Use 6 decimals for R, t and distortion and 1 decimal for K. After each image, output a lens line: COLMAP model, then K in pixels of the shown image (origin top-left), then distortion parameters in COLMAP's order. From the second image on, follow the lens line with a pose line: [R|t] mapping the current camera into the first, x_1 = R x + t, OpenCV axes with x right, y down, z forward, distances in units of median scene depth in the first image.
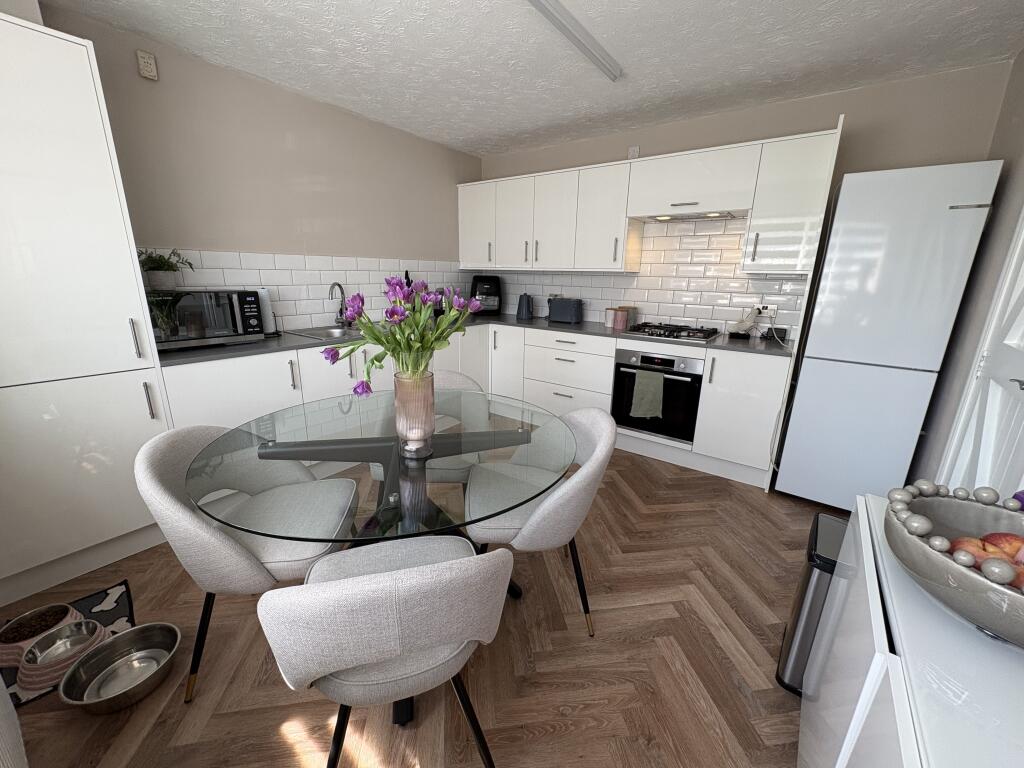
lens RADIAL K [[409.4, 0, 512.8], [0, 409.4, 384.0], [0, 0, 1]] dist [0.000779, 0.000362]
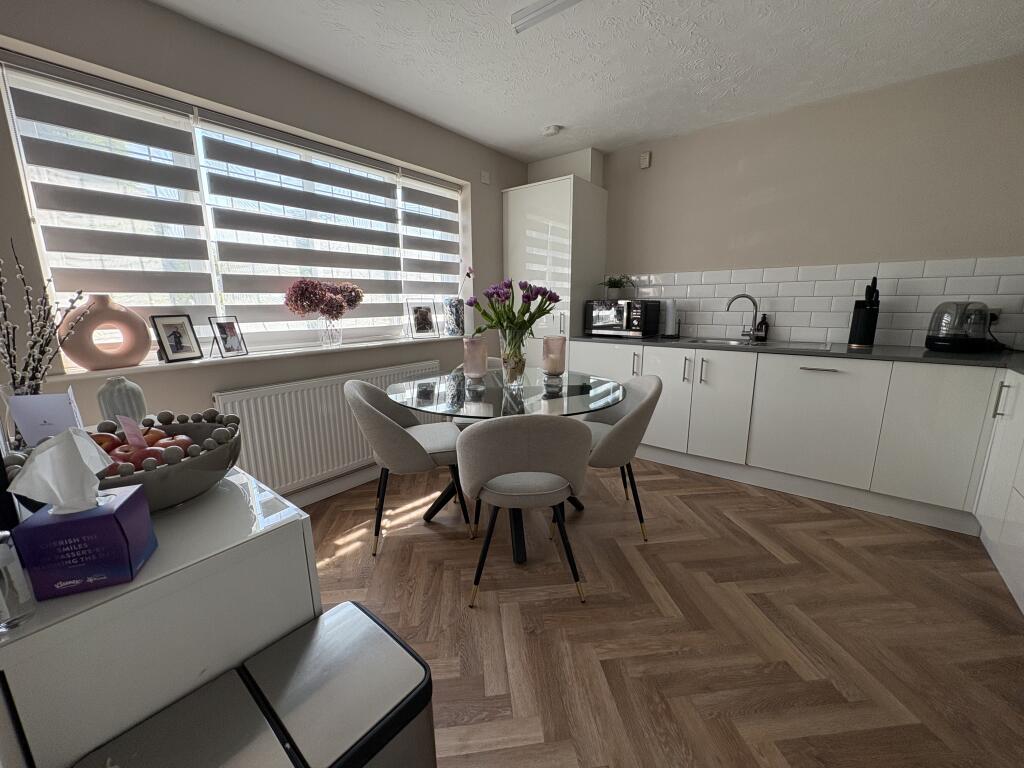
lens RADIAL K [[409.4, 0, 512.8], [0, 409.4, 384.0], [0, 0, 1]] dist [0.000779, 0.000362]
pose [[-0.035281, 0.181828, -0.982697, 0.598968], [-0.256211, 0.948800, 0.184754, -0.081775], [0.965977, 0.258296, 0.013112, 0.503029]]
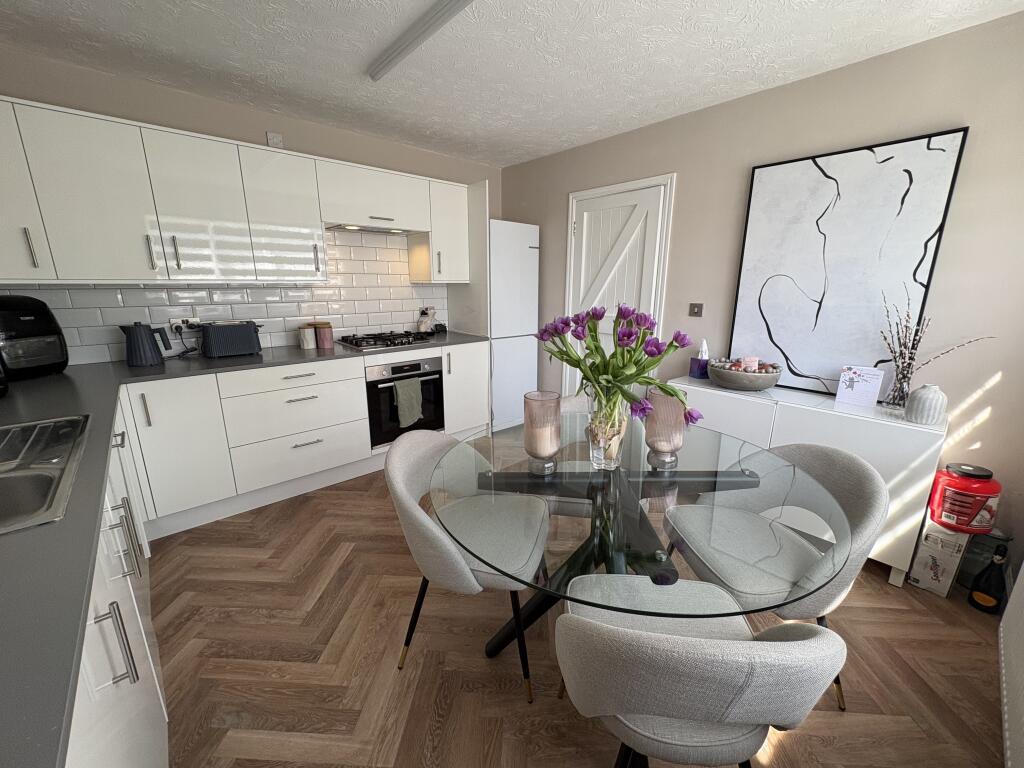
lens RADIAL K [[409.4, 0, 512.8], [0, 409.4, 384.0], [0, 0, 1]] dist [0.000779, 0.000362]
pose [[0.196487, -0.257457, 0.946102, -0.579610], [0.259086, 0.944249, 0.203146, -0.156607], [-0.945657, 0.205206, 0.252237, 0.478354]]
